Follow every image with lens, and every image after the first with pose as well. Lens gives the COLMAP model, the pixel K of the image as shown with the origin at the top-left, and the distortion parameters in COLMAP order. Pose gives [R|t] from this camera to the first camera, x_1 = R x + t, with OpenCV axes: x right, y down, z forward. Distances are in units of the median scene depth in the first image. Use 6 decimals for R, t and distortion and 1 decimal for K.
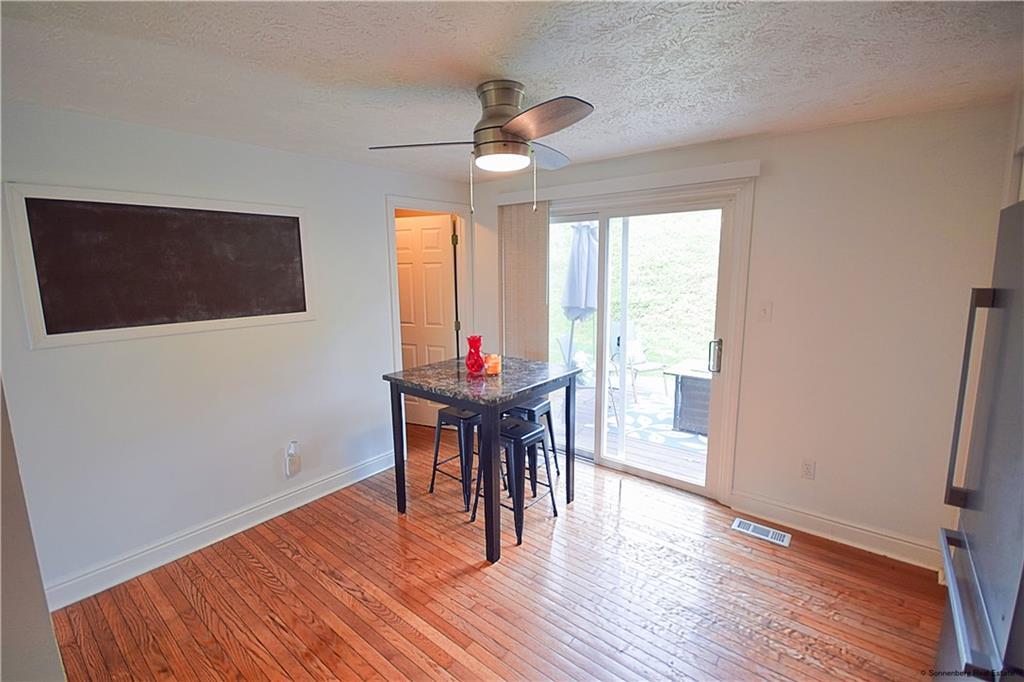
lens RADIAL K [[450.0, 0, 506.5], [0, 450.0, 336.9], [0, 0, 1]] dist [0.015481, -0.014892]
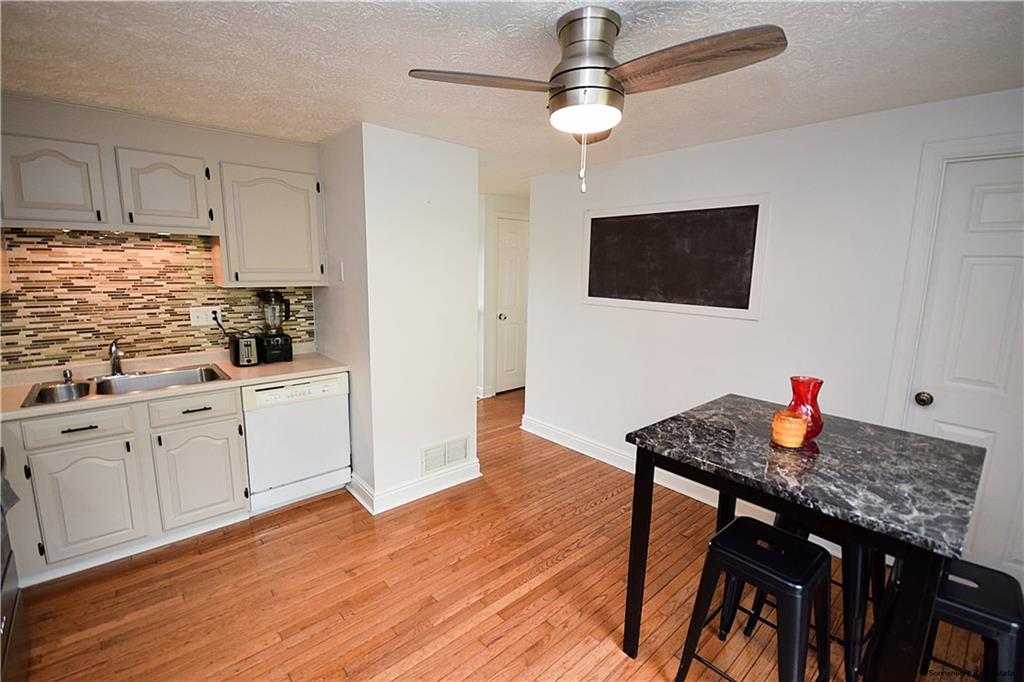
lens RADIAL K [[450.0, 0, 506.5], [0, 450.0, 336.9], [0, 0, 1]] dist [0.015481, -0.014892]
pose [[-0.166749, 0.166055, -0.971916, 0.608434], [-0.169956, 0.966122, 0.194224, -0.110302], [0.971241, 0.197570, -0.132878, 0.755941]]
